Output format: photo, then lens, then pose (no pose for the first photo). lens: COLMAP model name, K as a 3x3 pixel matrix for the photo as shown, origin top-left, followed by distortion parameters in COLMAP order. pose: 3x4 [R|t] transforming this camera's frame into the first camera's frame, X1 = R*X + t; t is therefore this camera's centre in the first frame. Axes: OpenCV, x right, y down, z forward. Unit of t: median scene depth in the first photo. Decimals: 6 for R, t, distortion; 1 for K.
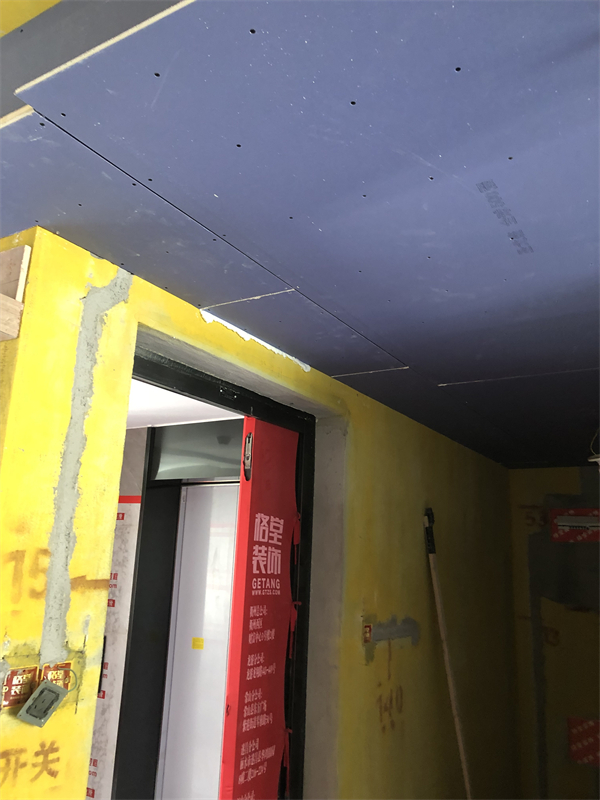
lens RADIAL K [[652.8, 0, 308.4], [0, 652.8, 395.9], [0, 0, 1]] dist [0.049084, -0.064486]
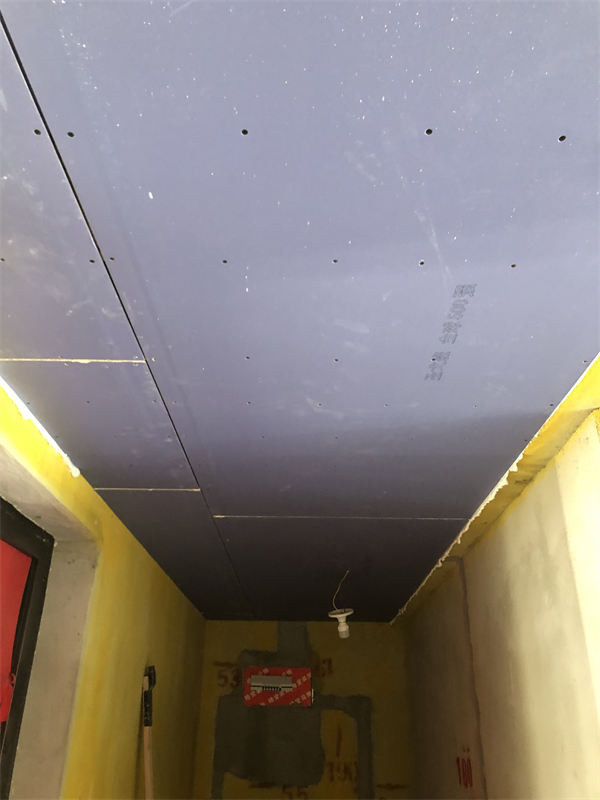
lens RADIAL K [[656.6, 0, 300.0], [0, 656.6, 411.1], [0, 0, 1]] dist [0.045569, -0.005490]
pose [[0.852498, 0.201398, 0.482376, -0.146583], [-0.105138, 0.970003, -0.219180, 0.026440], [-0.512049, 0.136134, 0.848100, 0.176771]]
